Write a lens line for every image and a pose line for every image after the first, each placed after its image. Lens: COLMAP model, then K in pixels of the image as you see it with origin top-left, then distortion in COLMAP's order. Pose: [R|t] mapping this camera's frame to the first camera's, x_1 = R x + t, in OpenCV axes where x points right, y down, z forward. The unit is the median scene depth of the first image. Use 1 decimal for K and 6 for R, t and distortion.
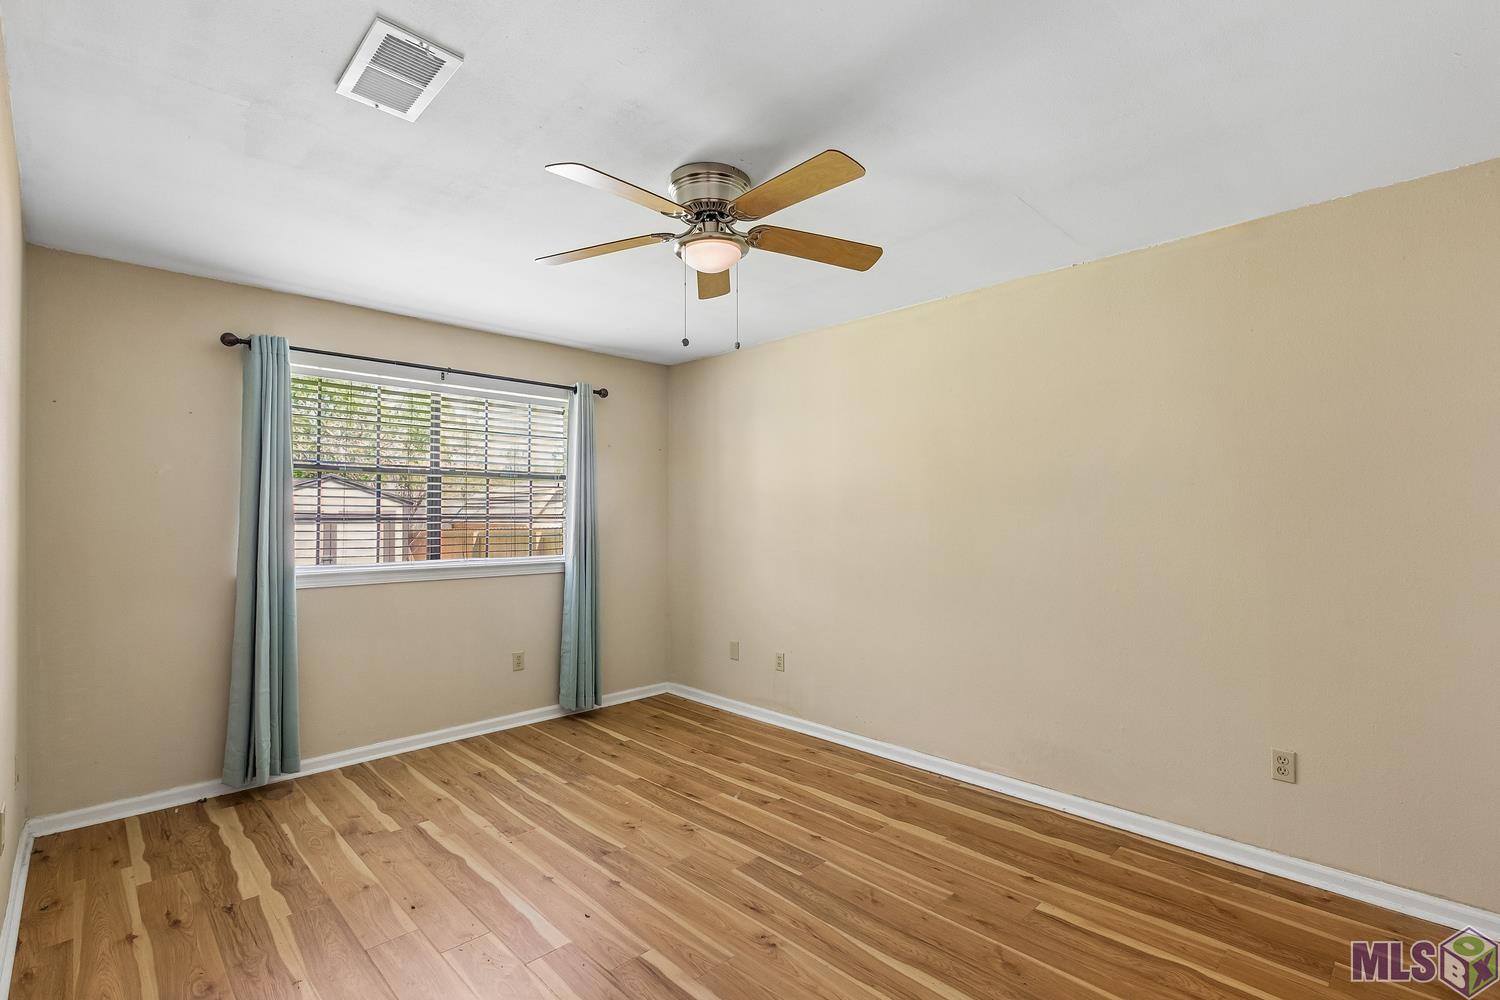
lens RADIAL K [[684.1, 0, 753.8], [0, 684.1, 507.5], [0, 0, 1]] dist [0.000242, -0.000050]
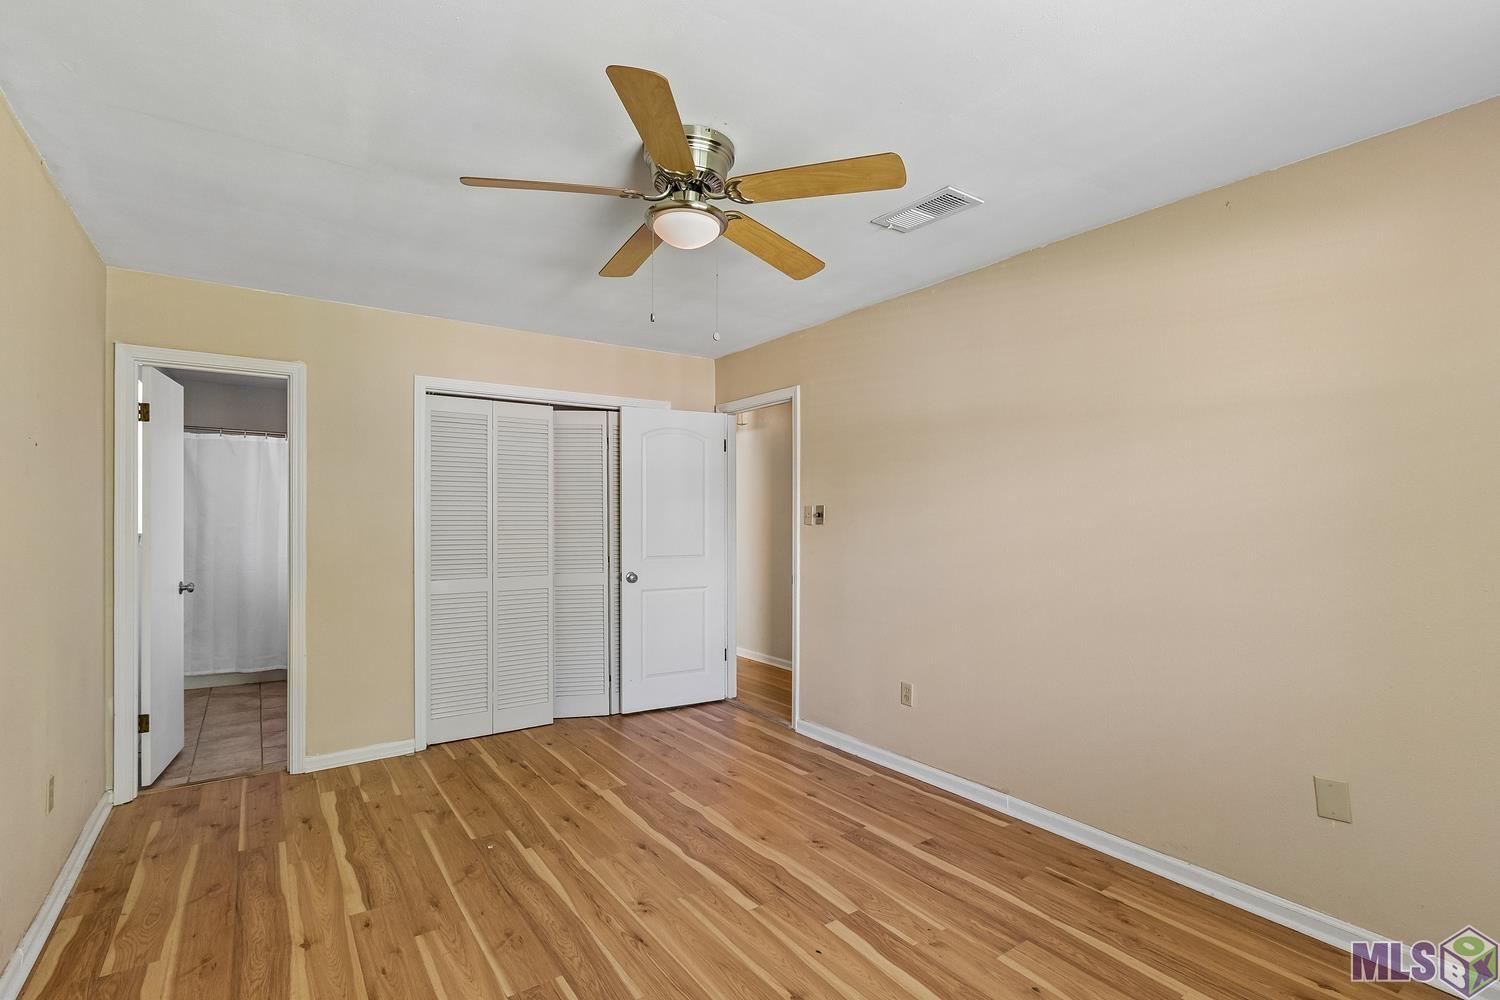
lens RADIAL K [[684.1, 0, 746.9], [0, 684.1, 508.1], [0, 0, 1]] dist [0.000242, -0.000050]
pose [[-0.989015, -0.002461, 0.147794, -0.289038], [-0.005894, 0.999723, -0.022794, 0.022939], [-0.147697, -0.023415, -0.988756, 1.978408]]
